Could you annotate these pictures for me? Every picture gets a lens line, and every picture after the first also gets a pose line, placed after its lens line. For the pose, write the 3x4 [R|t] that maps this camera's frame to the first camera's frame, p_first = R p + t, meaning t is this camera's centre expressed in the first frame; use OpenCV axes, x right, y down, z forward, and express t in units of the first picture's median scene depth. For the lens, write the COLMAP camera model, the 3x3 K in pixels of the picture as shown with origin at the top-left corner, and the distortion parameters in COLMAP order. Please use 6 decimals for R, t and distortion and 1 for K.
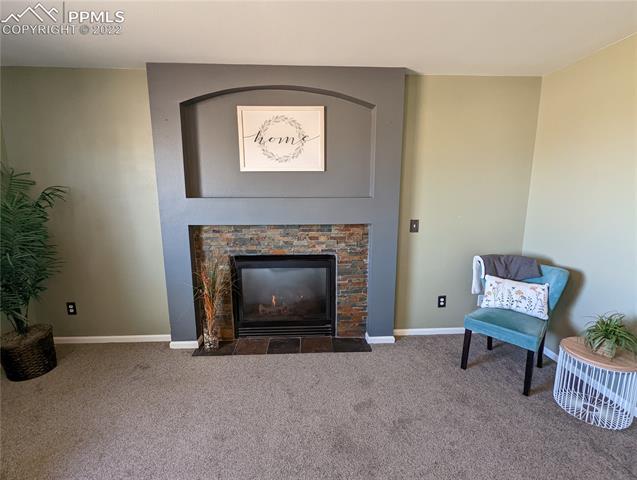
lens RADIAL K [[304.1, 0, 320.0], [0, 304.1, 240.4], [0, 0, 1]] dist [-0.001687, -0.000636]
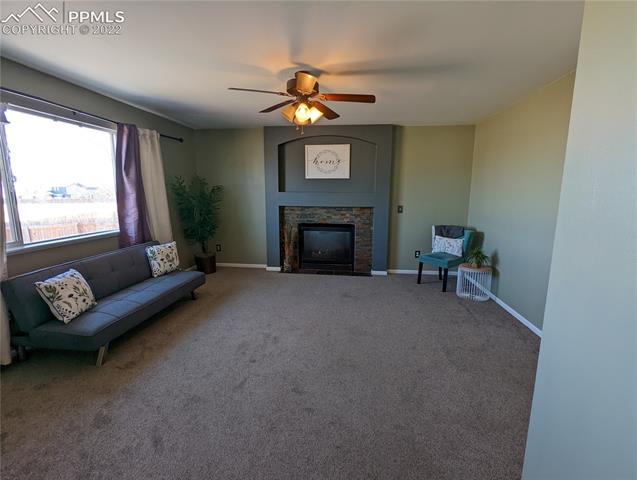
lens RADIAL K [[304.1, 0, 320.0], [0, 304.1, 240.4], [0, 0, 1]] dist [-0.001687, -0.000636]
pose [[0.984737, 0.034039, -0.170691, 0.164573], [-0.035857, 0.999328, -0.007581, 0.169975], [0.170318, 0.013585, 0.985295, -0.847749]]
